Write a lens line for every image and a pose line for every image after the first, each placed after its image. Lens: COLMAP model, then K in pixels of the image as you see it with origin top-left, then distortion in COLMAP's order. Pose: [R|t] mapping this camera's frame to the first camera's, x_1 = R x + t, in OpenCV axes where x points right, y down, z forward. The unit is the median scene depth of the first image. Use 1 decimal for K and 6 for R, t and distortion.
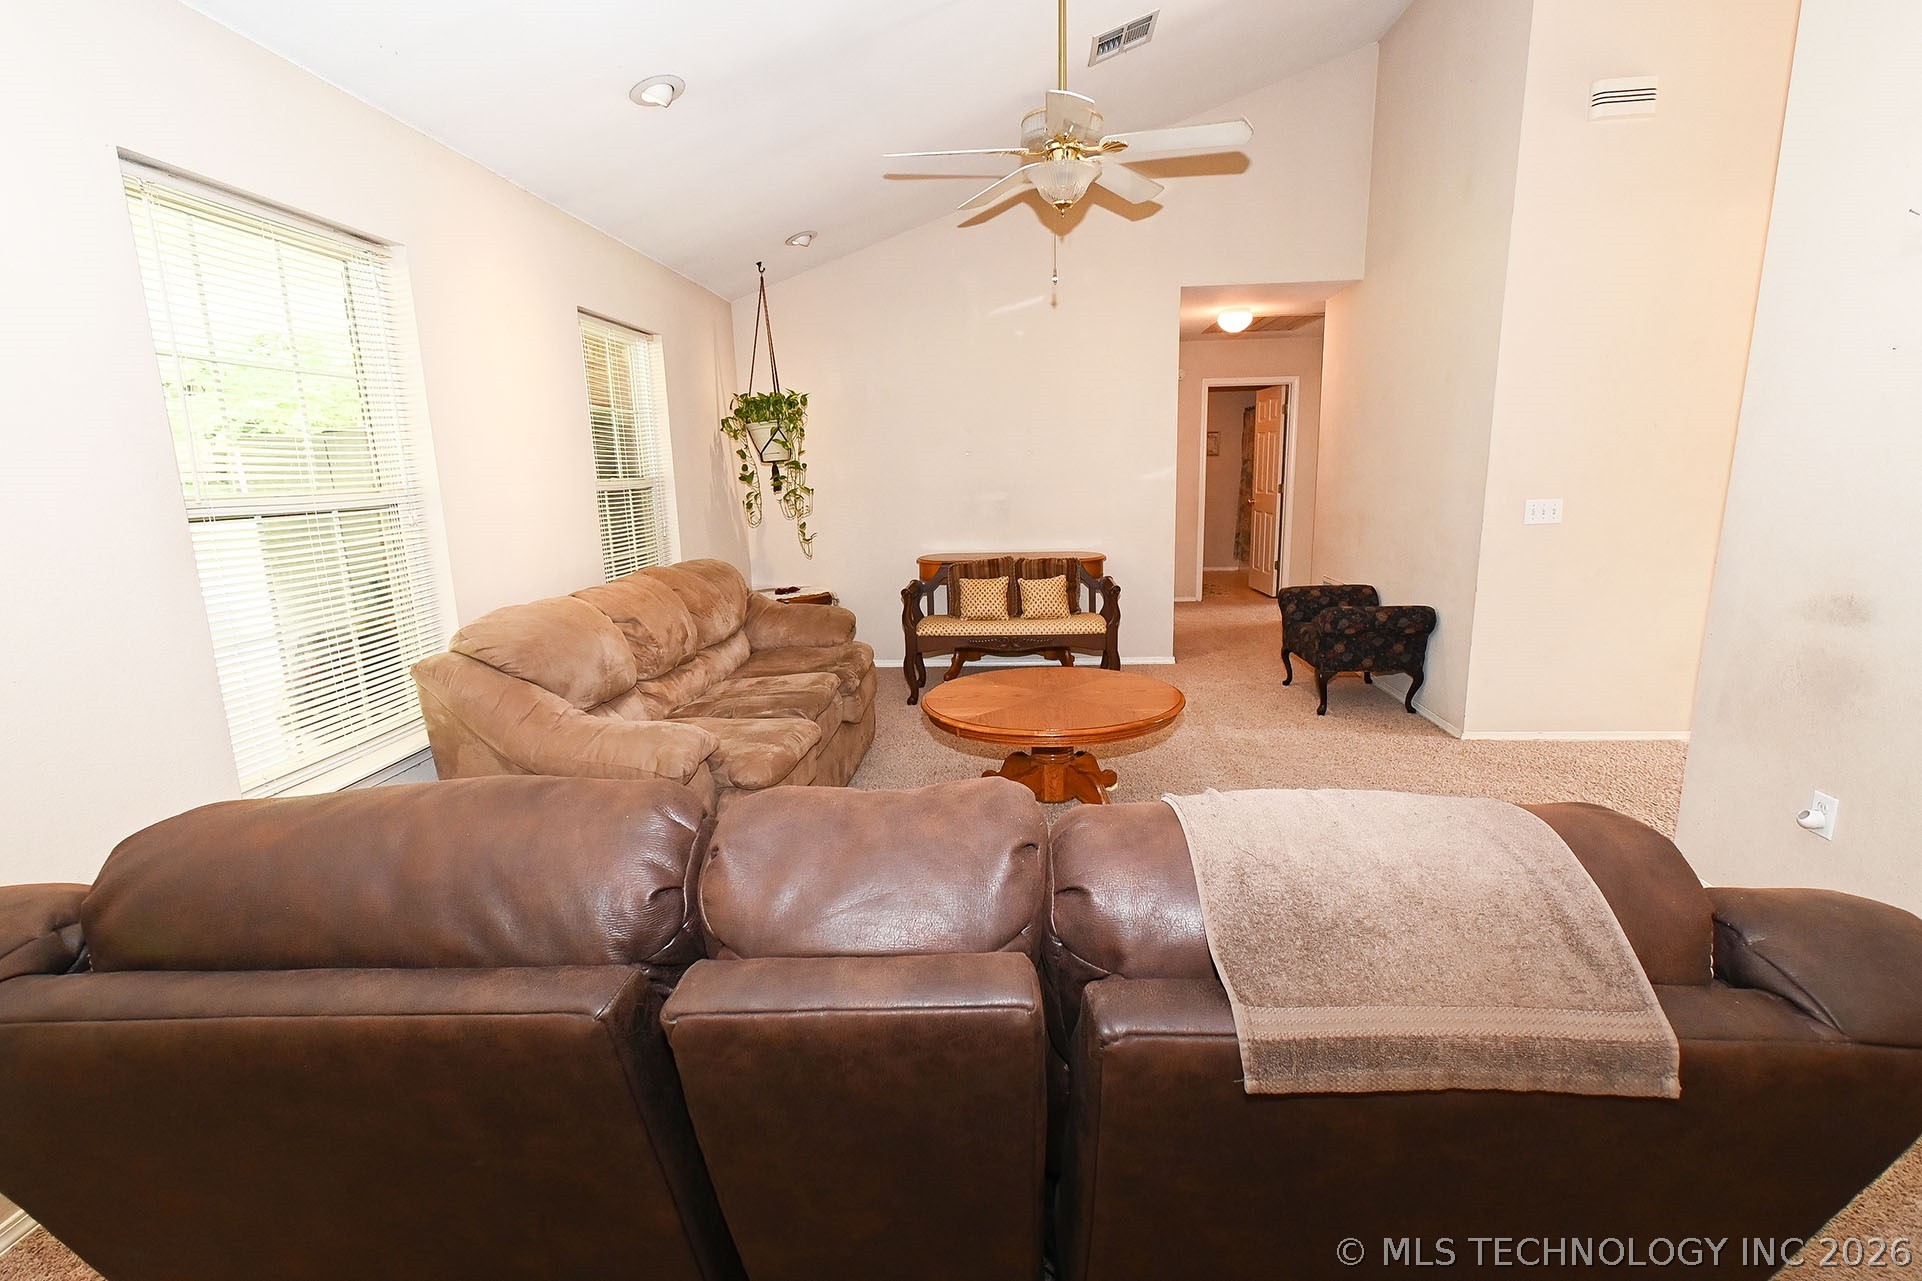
lens RADIAL K [[867.4, 0, 991.7], [0, 867.4, 635.4], [0, 0, 1]] dist [0.014974, -0.000196]
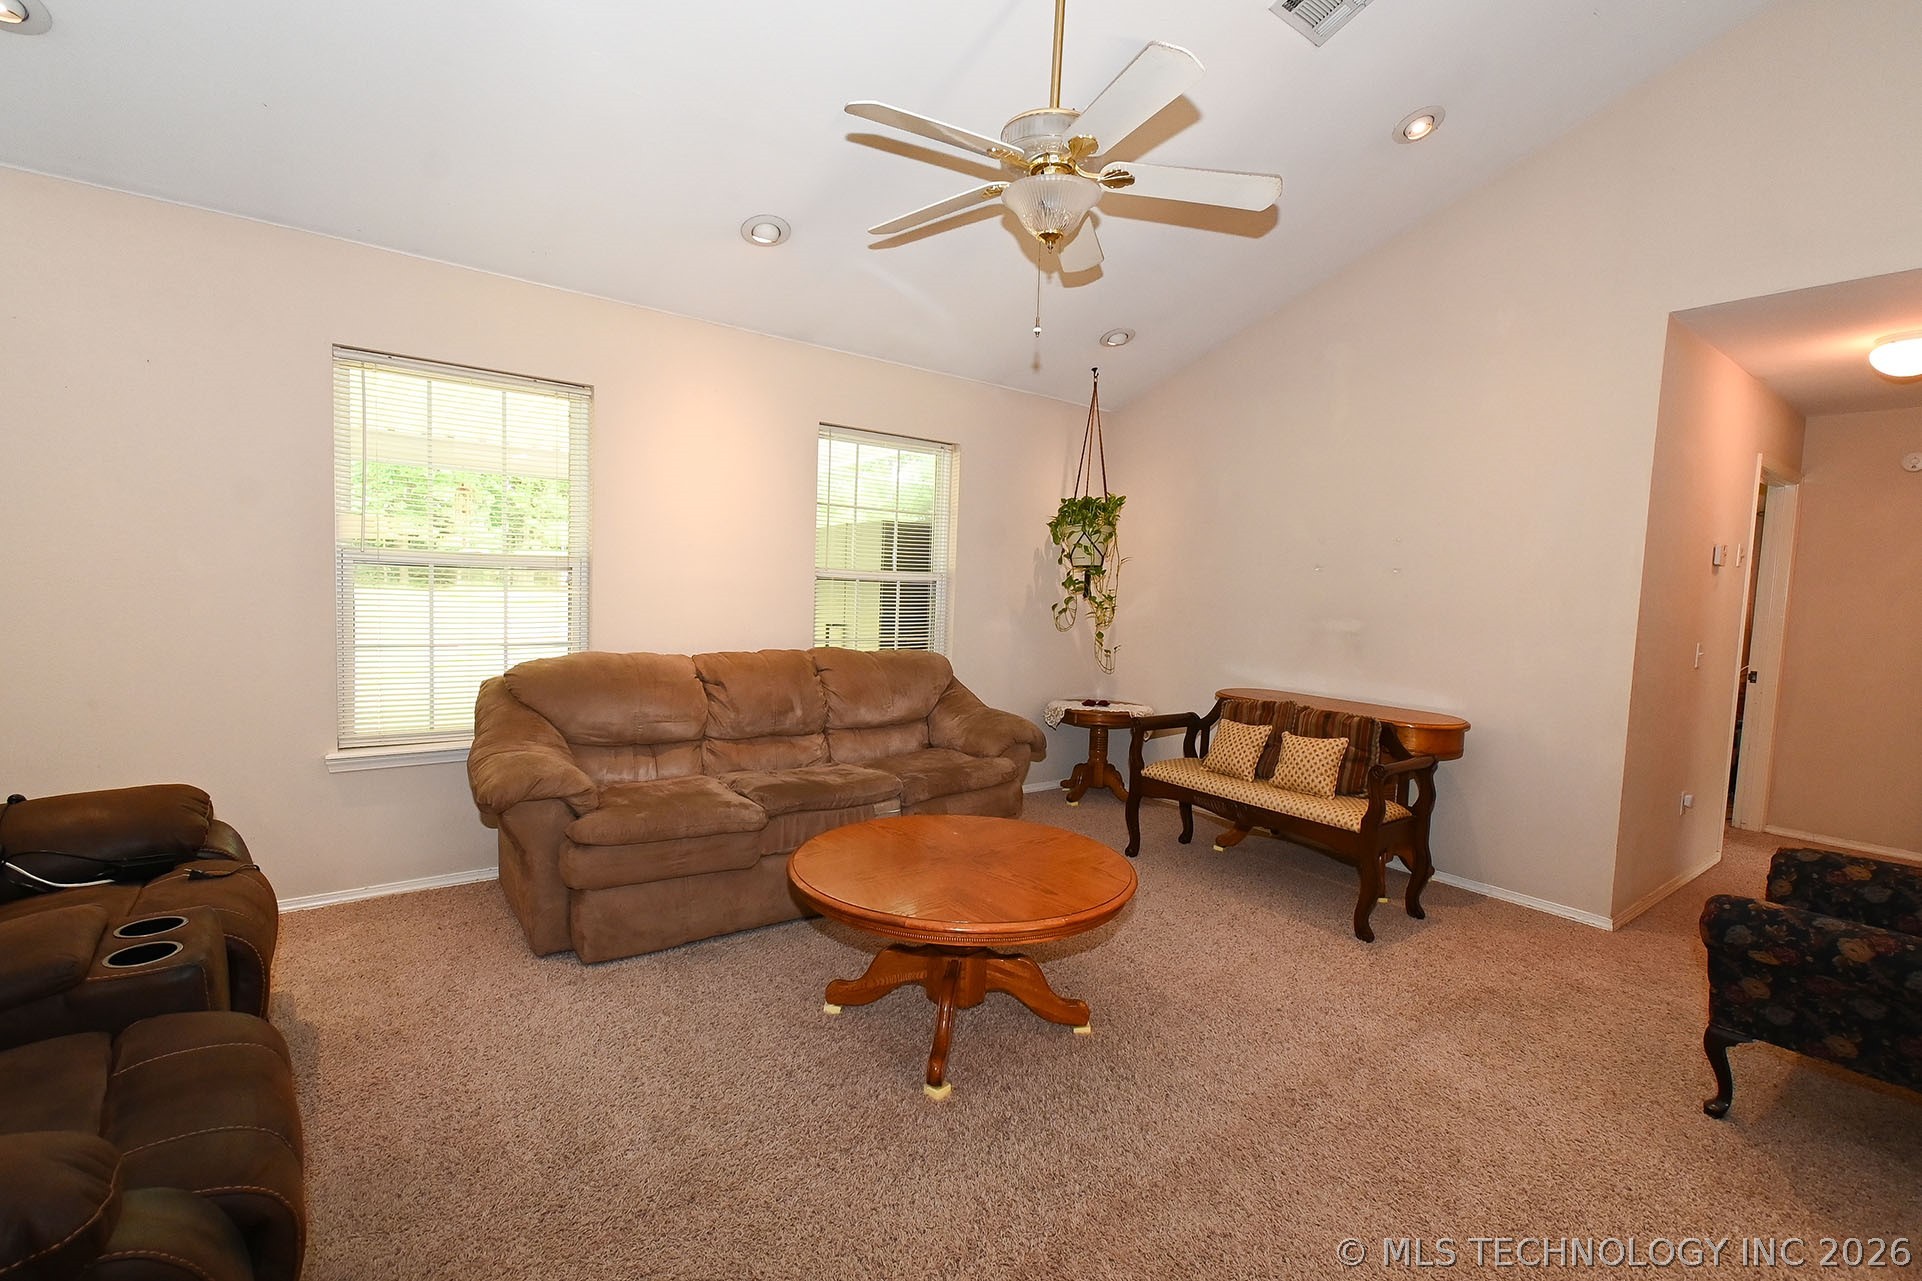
lens RADIAL K [[867.4, 0, 991.7], [0, 867.4, 635.4], [0, 0, 1]] dist [0.014974, -0.000196]
pose [[0.669056, 0.099843, -0.736475, 0.405683], [-0.197845, 0.979106, -0.046998, -0.061489], [0.716394, 0.177152, 0.674831, 0.302527]]
